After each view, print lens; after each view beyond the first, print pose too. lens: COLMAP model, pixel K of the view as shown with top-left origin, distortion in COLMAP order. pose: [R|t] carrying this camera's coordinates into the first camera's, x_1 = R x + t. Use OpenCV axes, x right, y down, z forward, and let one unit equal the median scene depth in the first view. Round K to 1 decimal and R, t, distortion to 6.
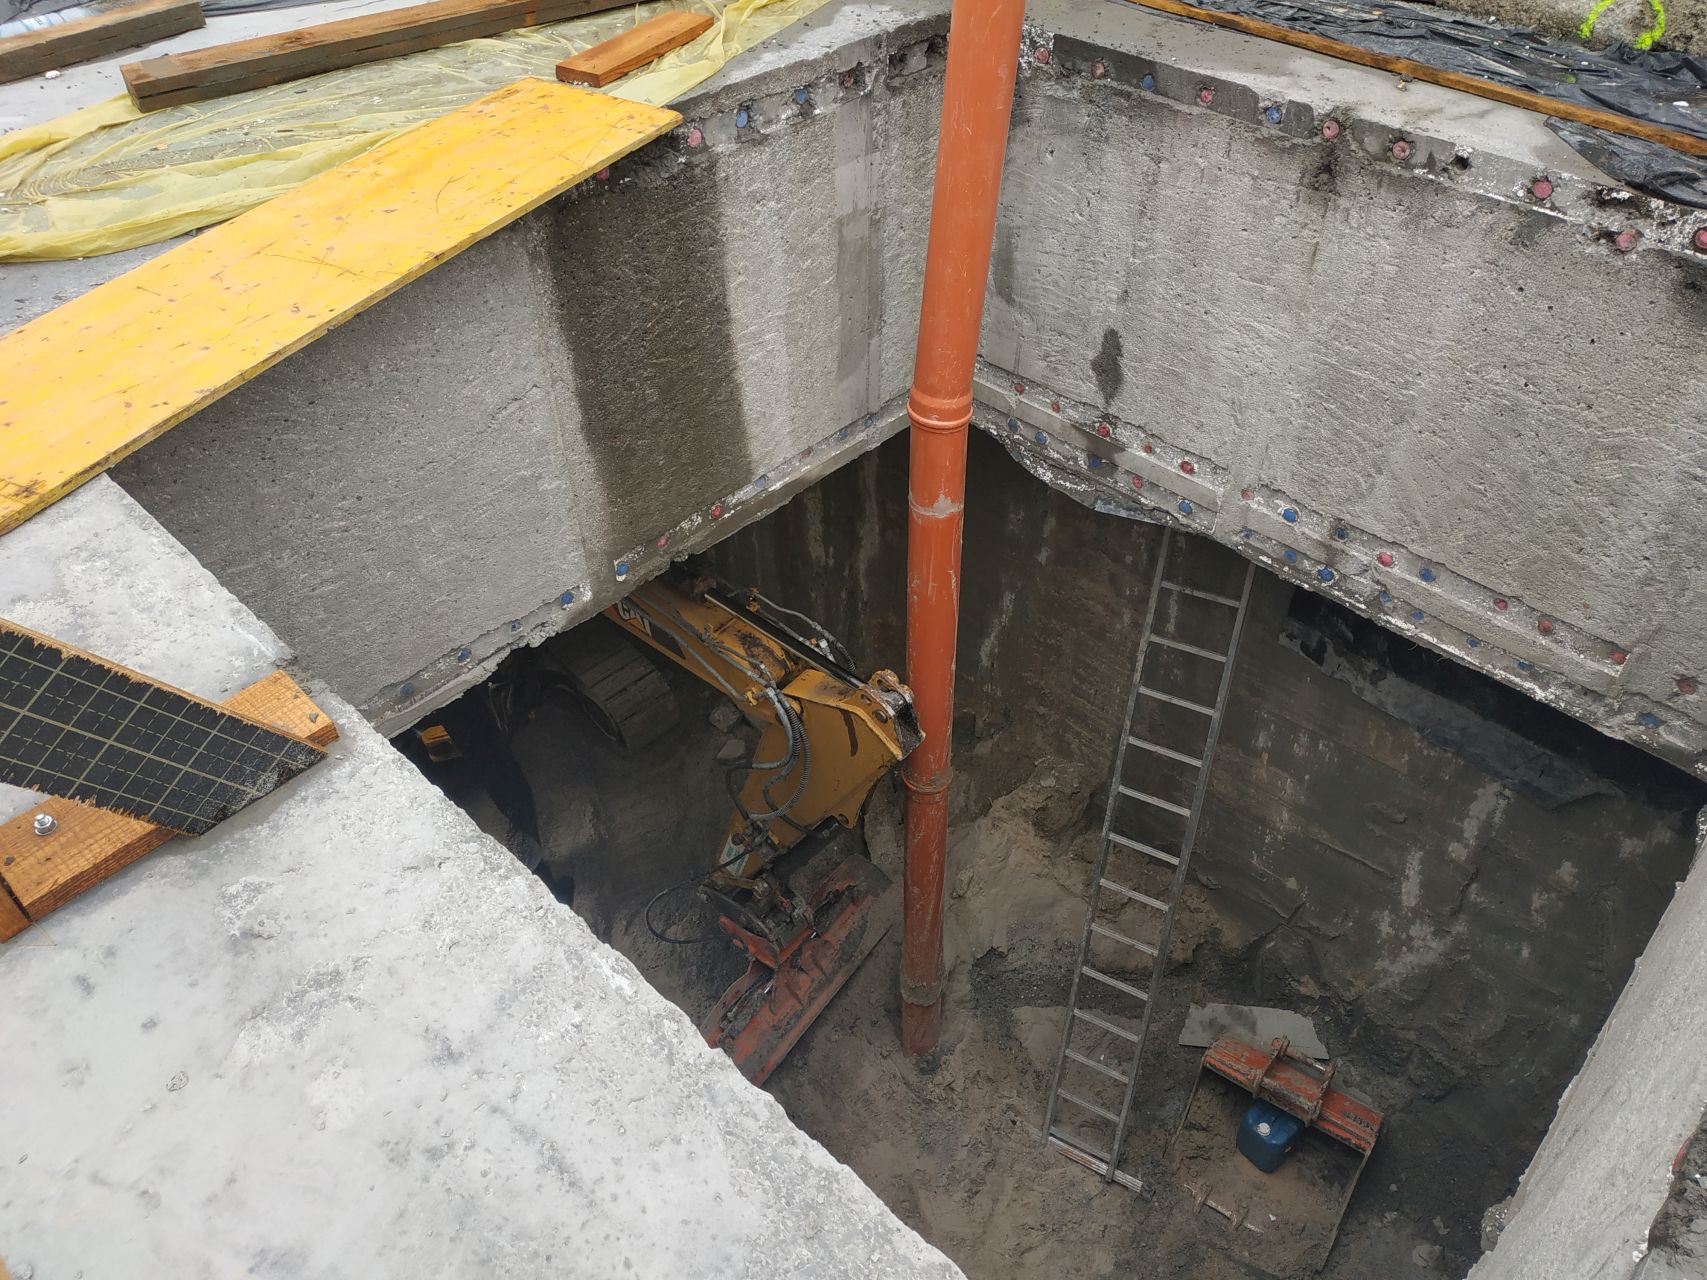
lens RADIAL K [[1255.3, 0, 899.0], [0, 1255.3, 638.3], [0, 0, 1]] dist [0.022683, -0.046754]
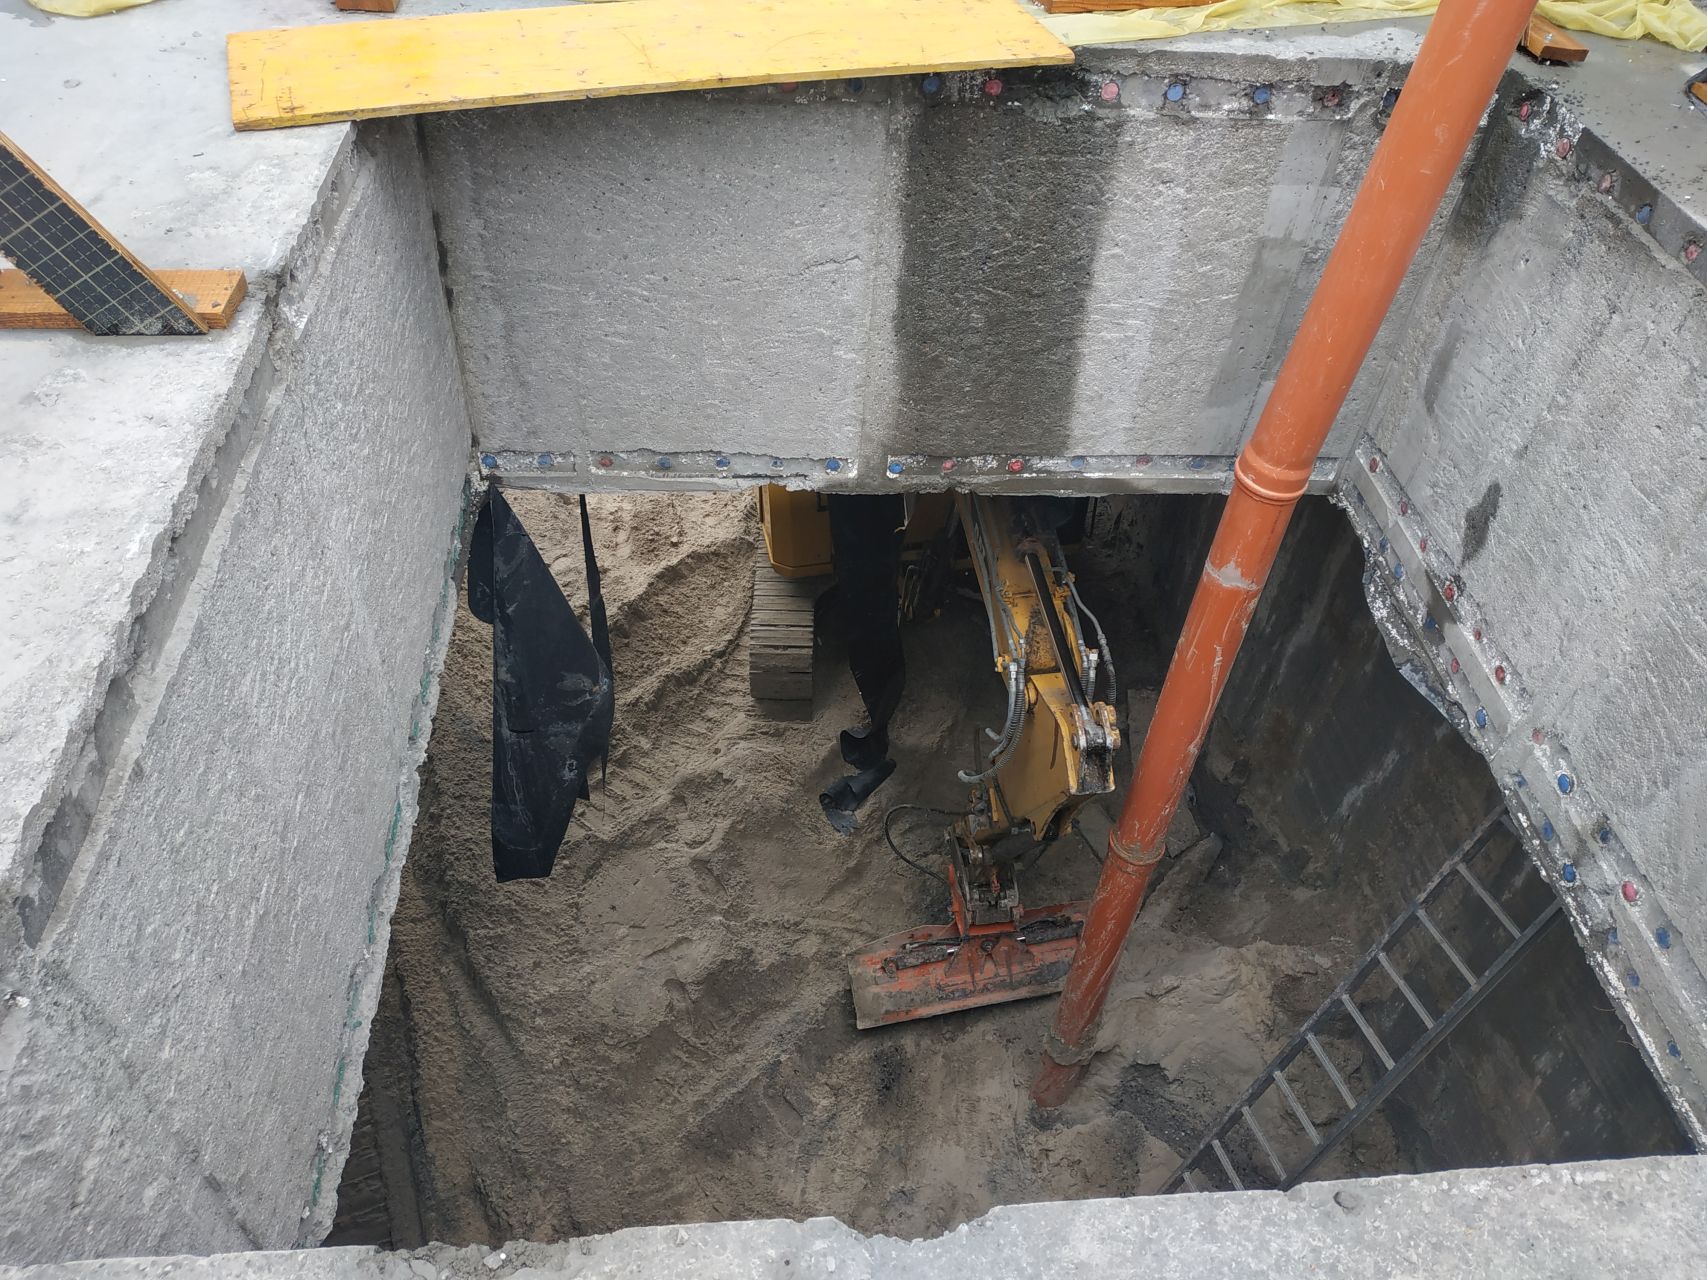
lens RADIAL K [[1255.3, 0, 842.7], [0, 1255.3, 655.7], [0, 0, 1]] dist [0.022683, -0.046754]
pose [[0.731795, 0.513408, -0.448205, 0.302036], [-0.503726, 0.850438, 0.151710, -0.059213], [0.459060, 0.114752, 0.880963, 0.081050]]
